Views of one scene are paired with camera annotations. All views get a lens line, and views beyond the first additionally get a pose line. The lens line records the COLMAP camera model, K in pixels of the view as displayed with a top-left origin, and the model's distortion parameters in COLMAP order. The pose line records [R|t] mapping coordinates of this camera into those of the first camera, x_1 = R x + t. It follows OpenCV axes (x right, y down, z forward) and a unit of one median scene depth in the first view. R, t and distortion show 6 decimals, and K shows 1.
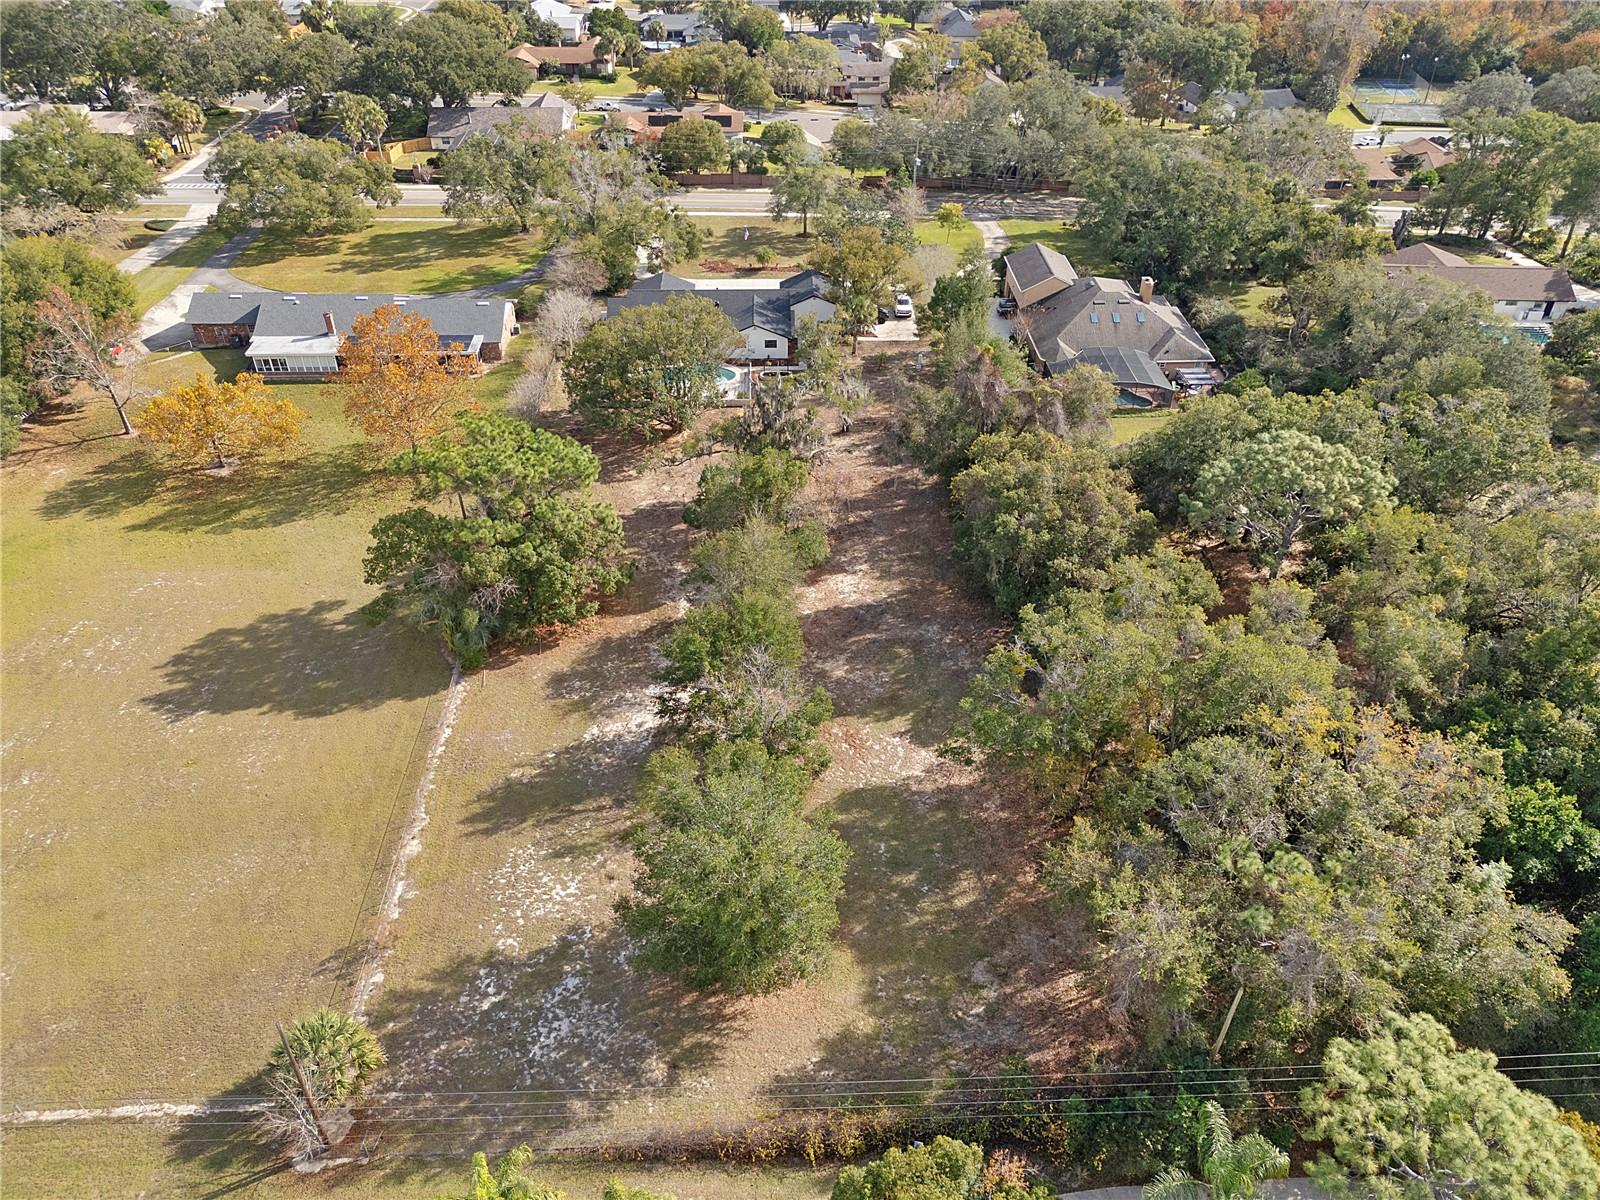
lens RADIAL K [[1185.2, 0, 800.0], [0, 1185.2, 600.0], [0, 0, 1]] dist [0.060375, -0.056378]
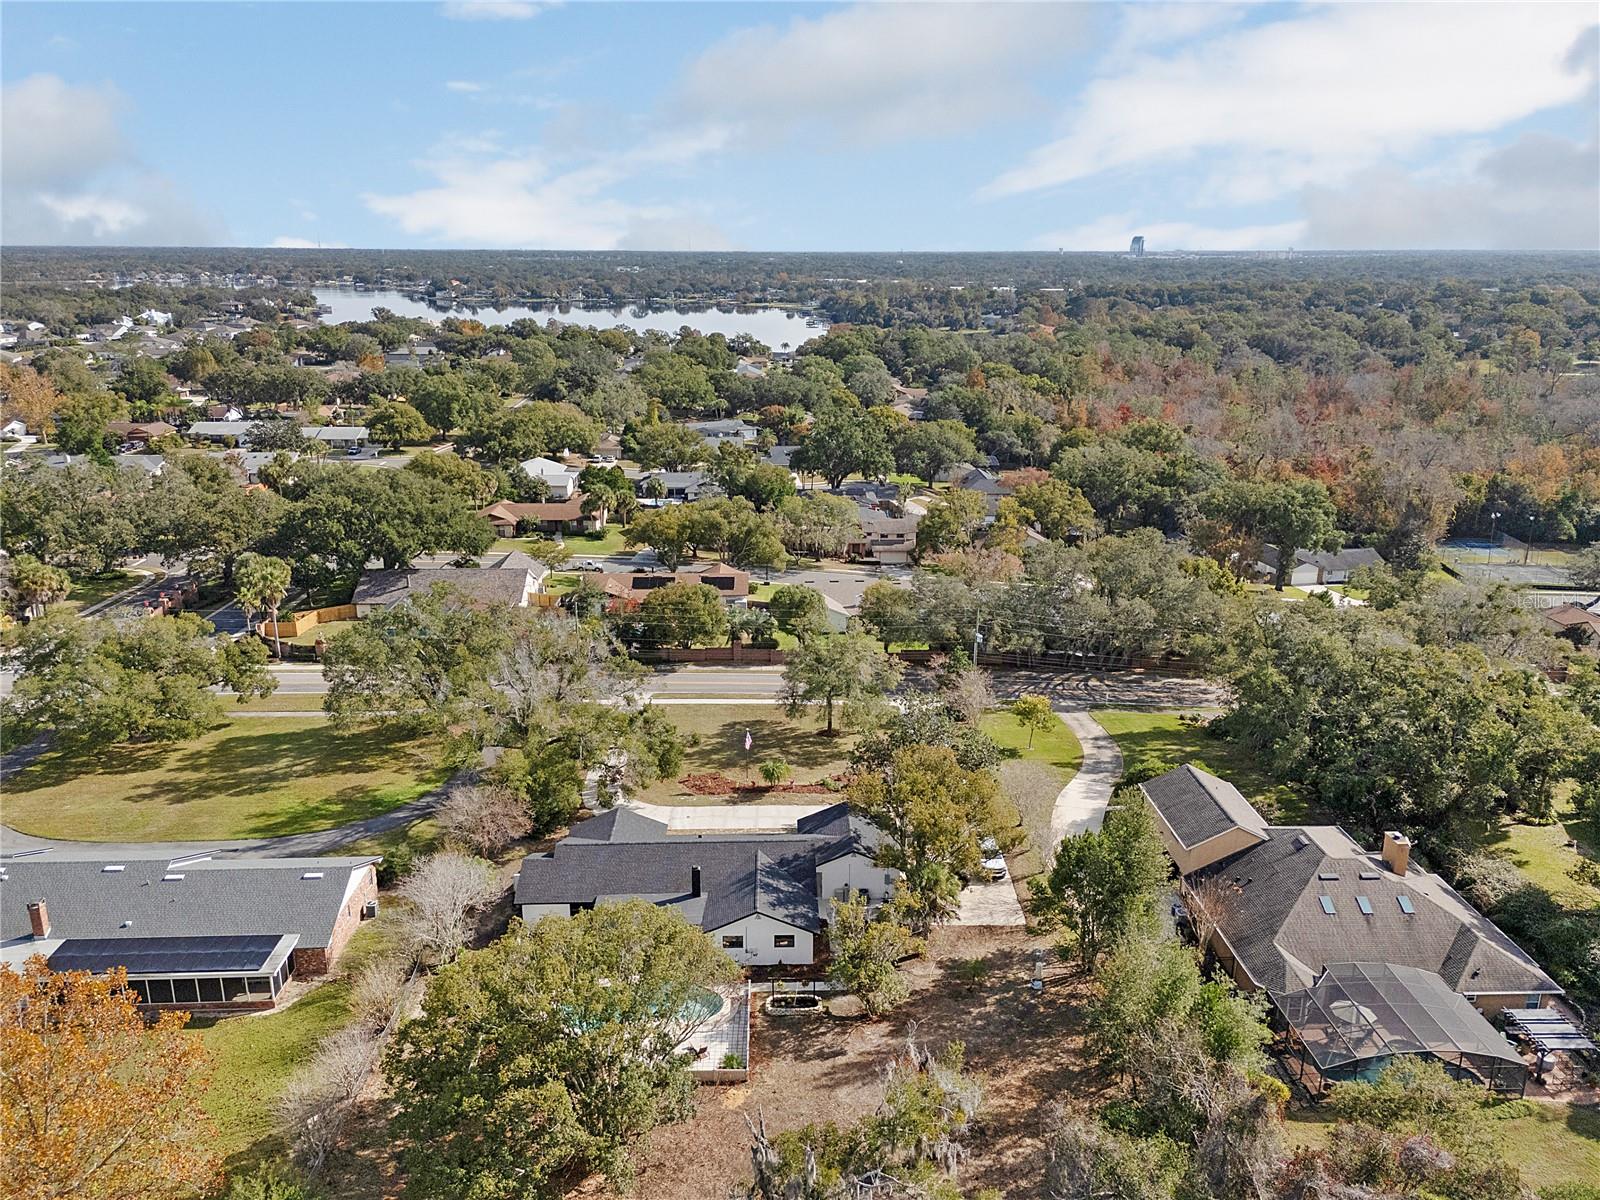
lens RADIAL K [[1185.2, 0, 800.0], [0, 1185.2, 600.0], [0, 0, 1]] dist [0.060375, -0.056378]
pose [[0.999996, 0.000441, -0.002854, -0.010639], [-0.001405, 0.937612, -0.347681, -0.117804], [0.002522, 0.347684, 0.937609, 0.265505]]
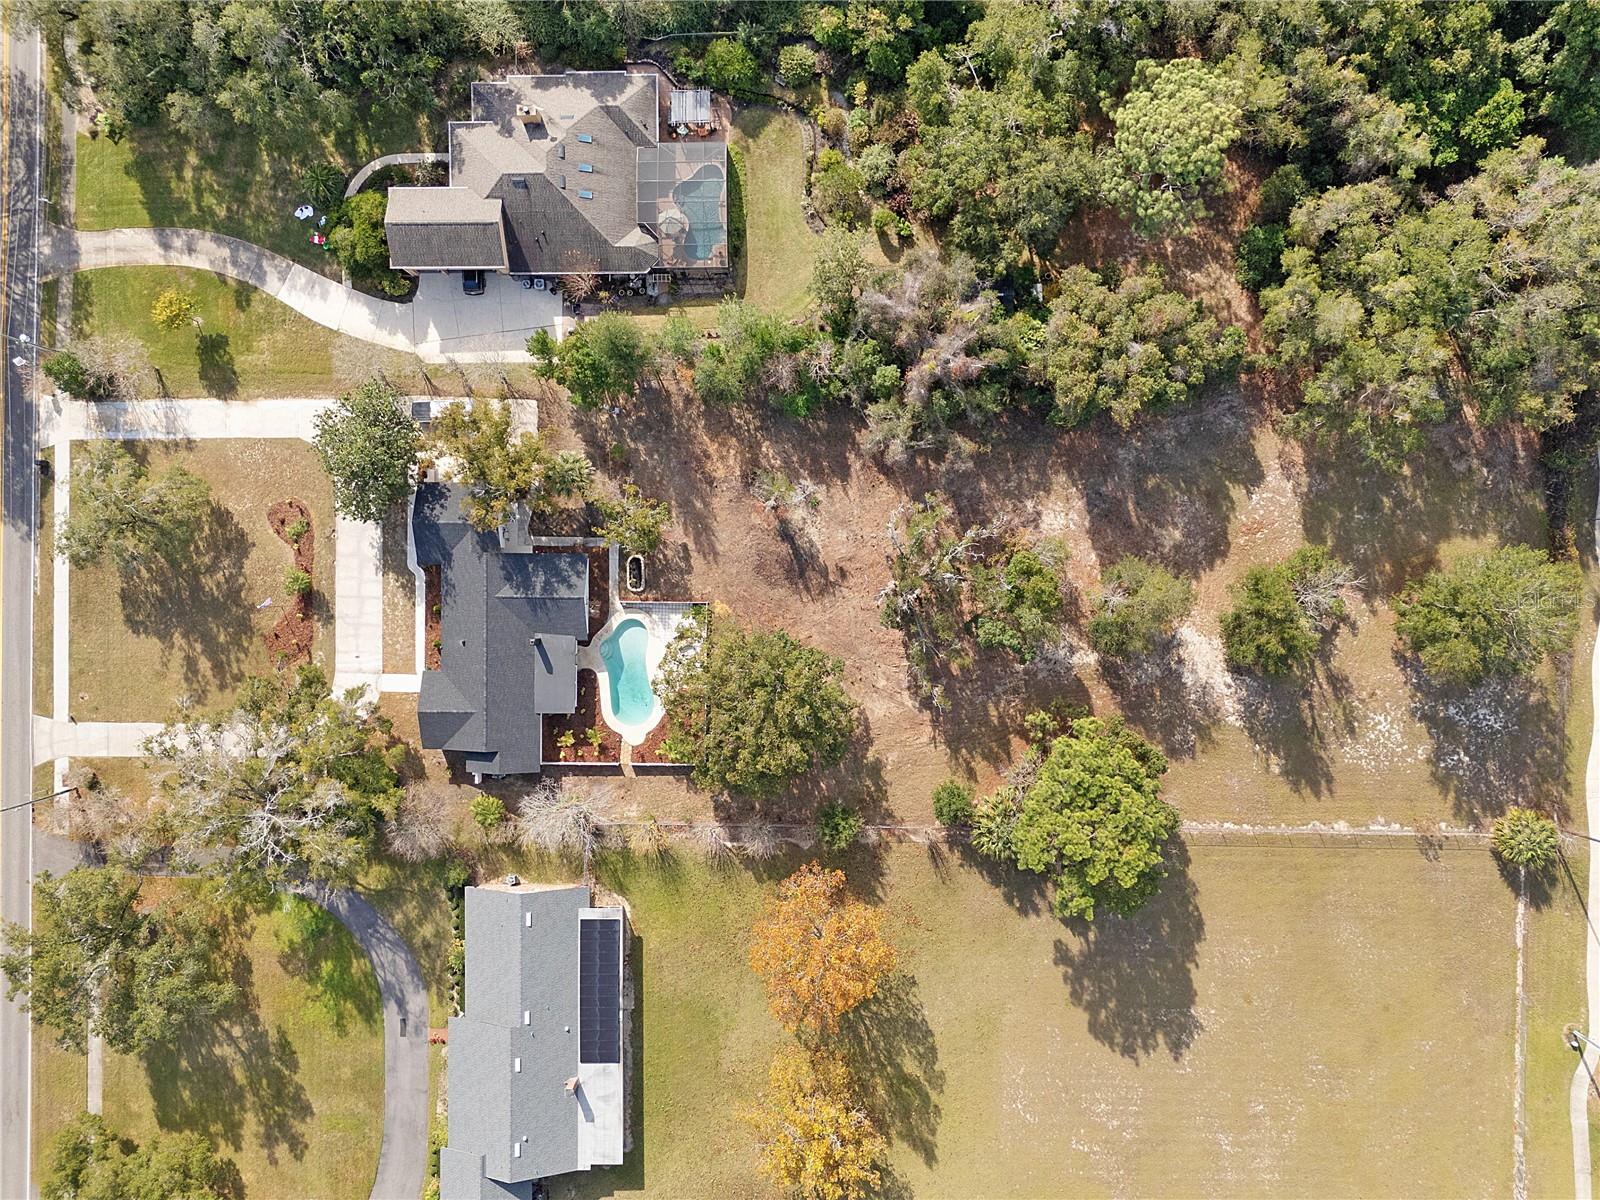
lens RADIAL K [[1185.2, 0, 800.0], [0, 1185.2, 600.0], [0, 0, 1]] dist [0.060375, -0.056378]
pose [[0.035735, -0.999059, -0.024576, -0.009424], [0.617801, 0.002755, 0.786330, -0.553699], [-0.785522, -0.043283, 0.617318, 0.240560]]
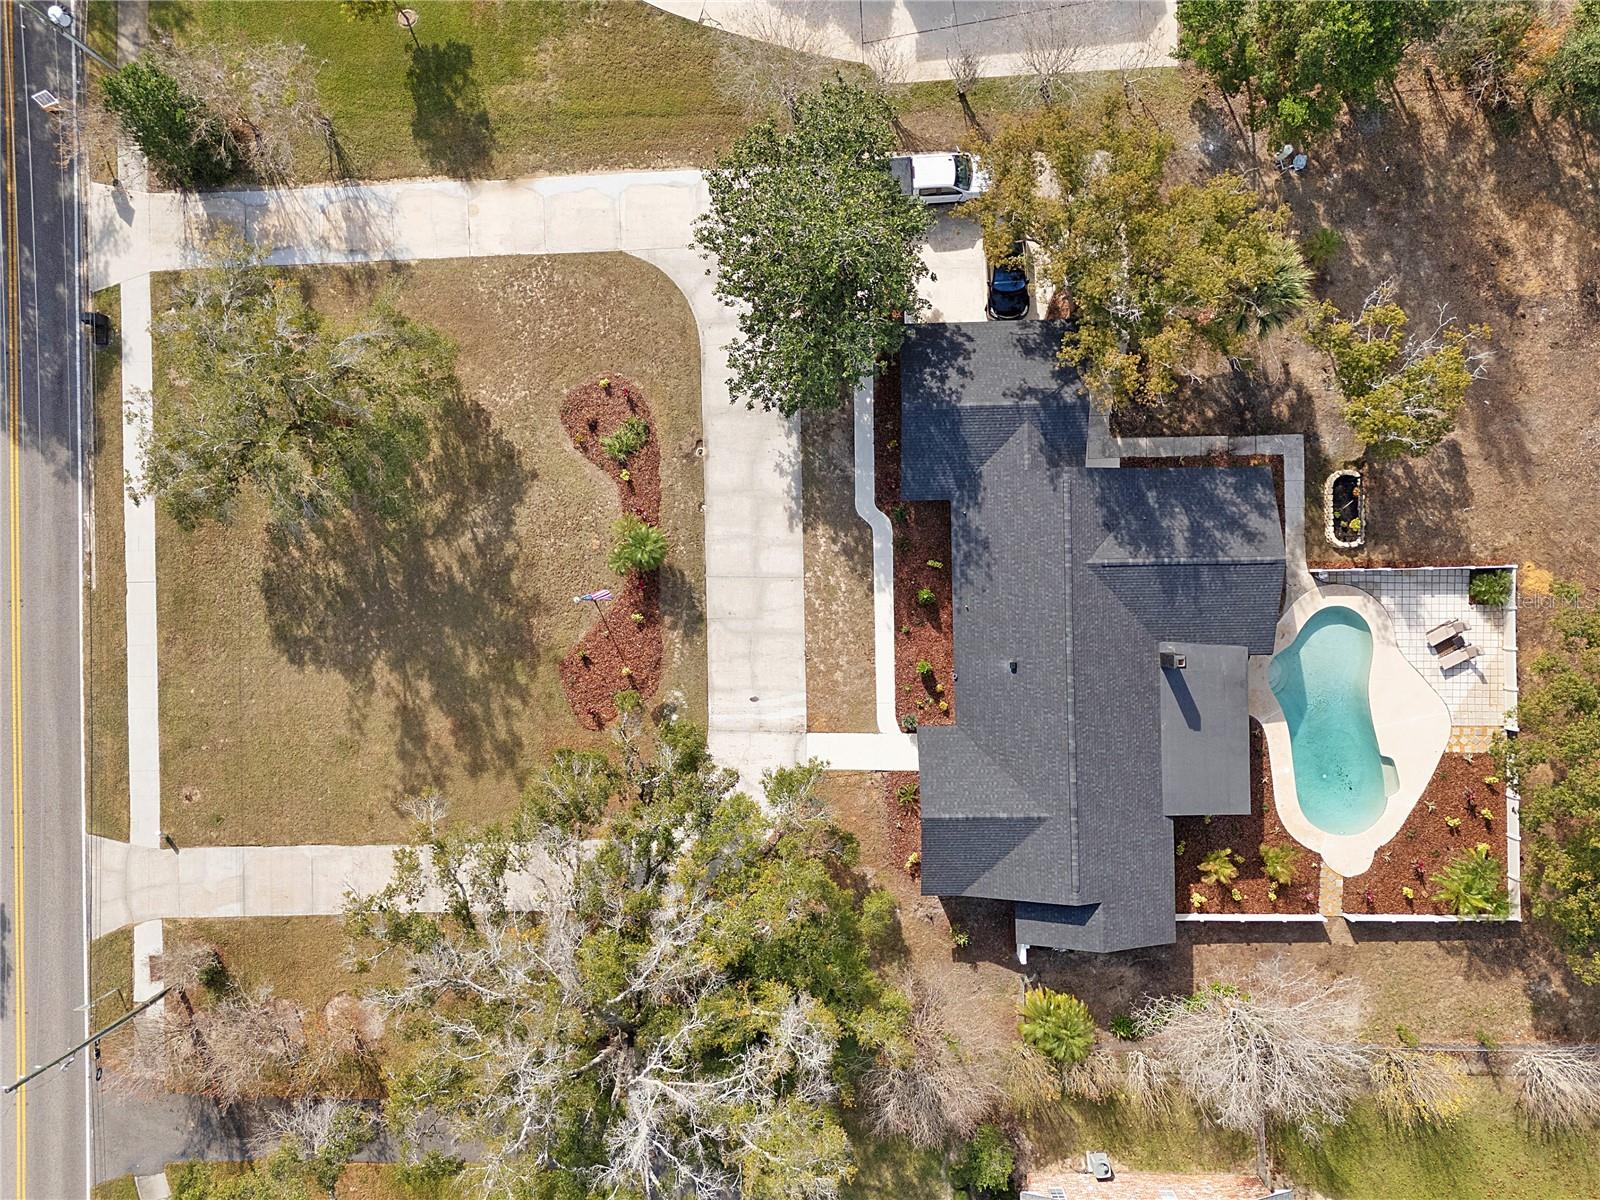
lens RADIAL K [[1185.2, 0, 800.0], [0, 1185.2, 600.0], [0, 0, 1]] dist [0.060375, -0.056378]
pose [[0.009595, -0.999824, -0.016151, -0.032082], [0.619940, -0.006725, 0.784620, -0.435809], [-0.784591, -0.017541, 0.619766, 0.605336]]
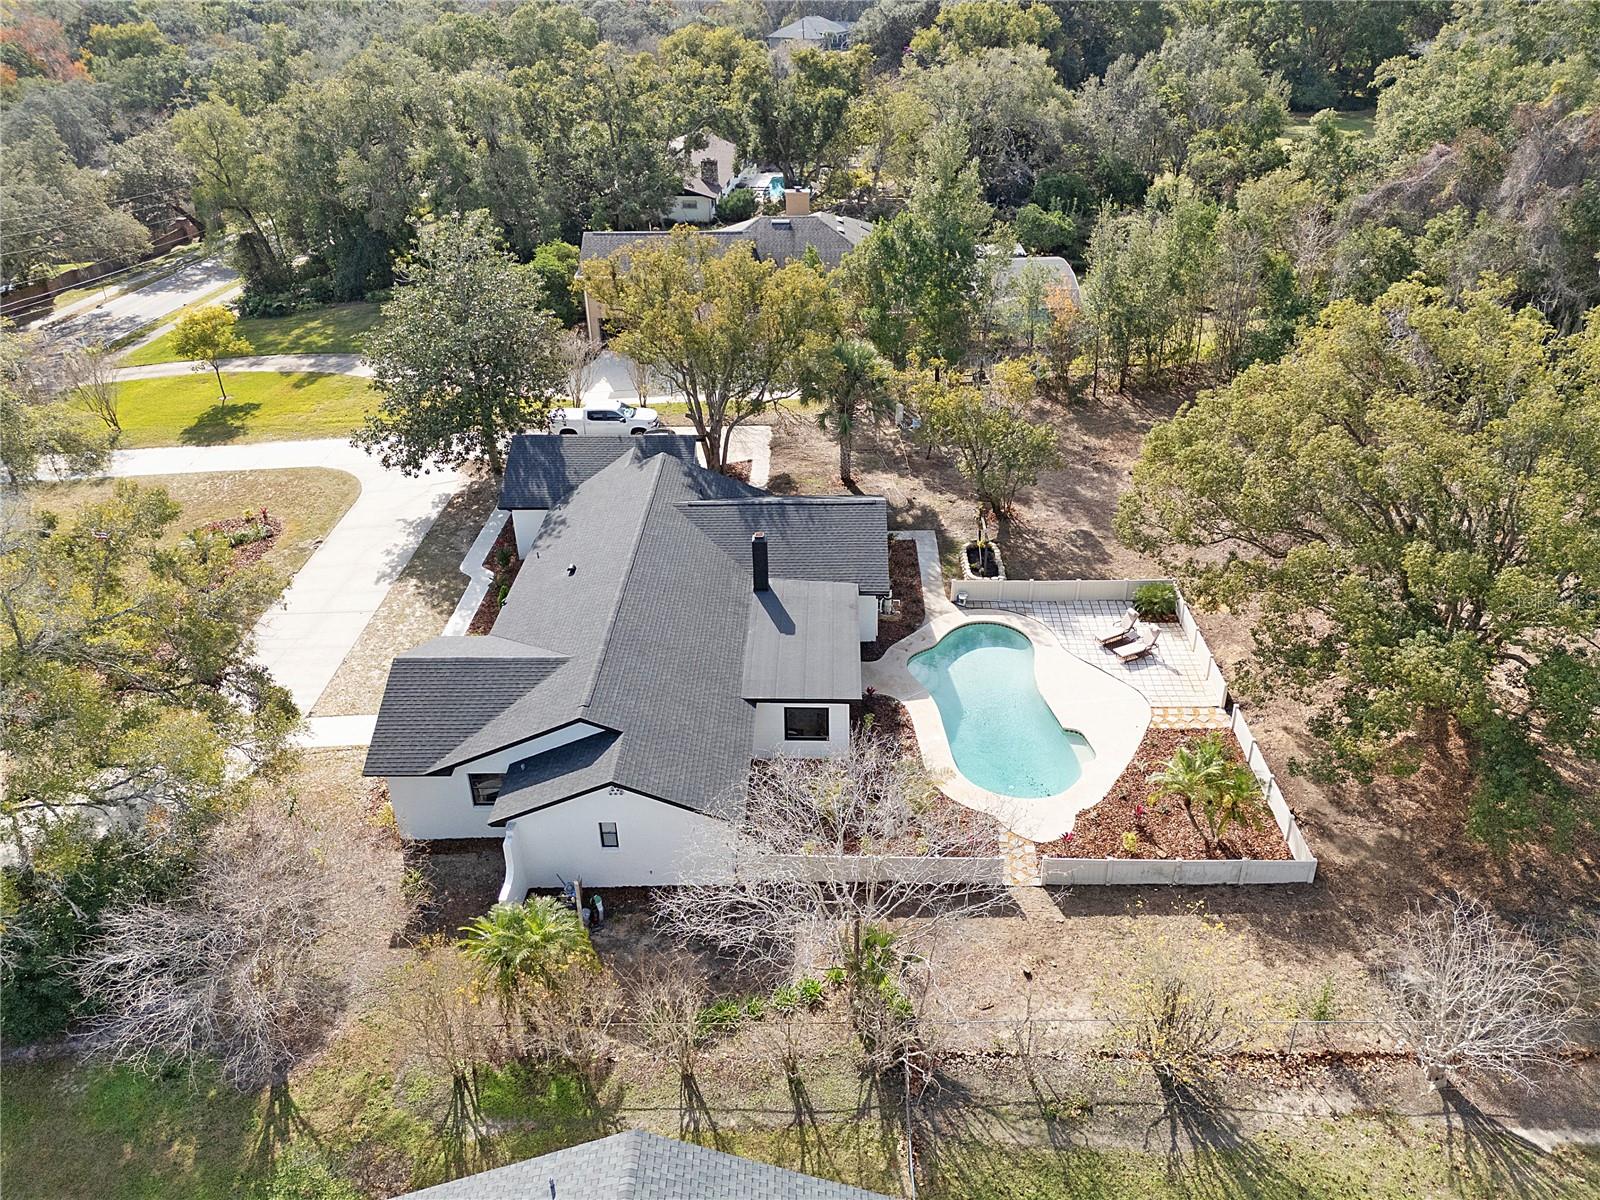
lens RADIAL K [[1185.2, 0, 800.0], [0, 1185.2, 600.0], [0, 0, 1]] dist [0.060375, -0.056378]
pose [[0.045632, -0.517928, 0.854206, -0.244842], [0.616610, 0.687363, 0.383827, -0.248827], [-0.785945, 0.509197, 0.350726, 0.624153]]
